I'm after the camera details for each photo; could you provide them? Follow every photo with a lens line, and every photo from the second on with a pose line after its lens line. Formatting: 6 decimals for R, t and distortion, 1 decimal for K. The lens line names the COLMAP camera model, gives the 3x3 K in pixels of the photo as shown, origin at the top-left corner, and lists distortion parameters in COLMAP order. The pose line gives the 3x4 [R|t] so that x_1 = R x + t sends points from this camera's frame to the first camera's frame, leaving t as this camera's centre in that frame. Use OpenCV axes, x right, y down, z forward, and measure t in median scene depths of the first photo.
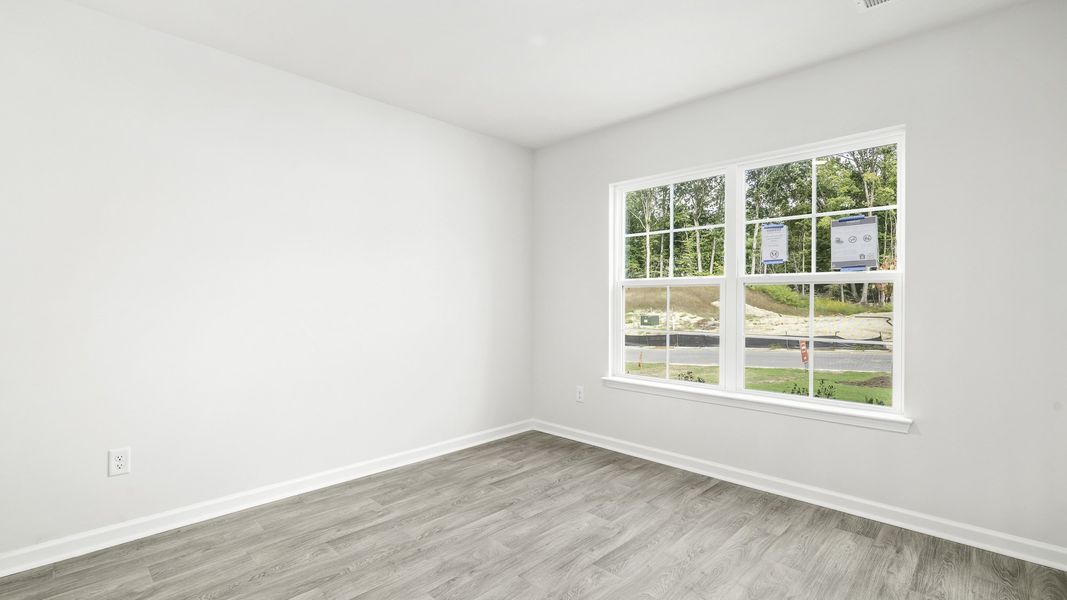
lens RADIAL K [[485.2, 0, 540.0], [0, 485.2, 302.2], [0, 0, 1]] dist [-0.001477, 0.000030]
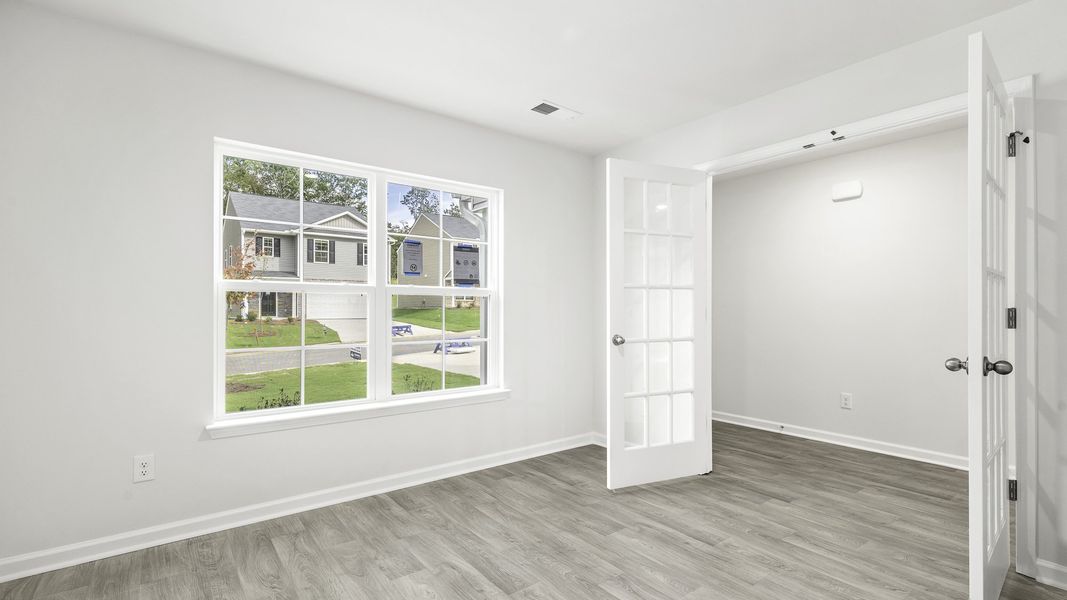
lens RADIAL K [[485.2, 0, 531.3], [0, 485.2, 300.1], [0, 0, 1]] dist [-0.001477, 0.000030]
pose [[0.143223, 0.014804, 0.989580, -0.586304], [0.002989, 0.999877, -0.015390, -0.007408], [-0.989686, 0.005162, 0.143162, 0.593116]]
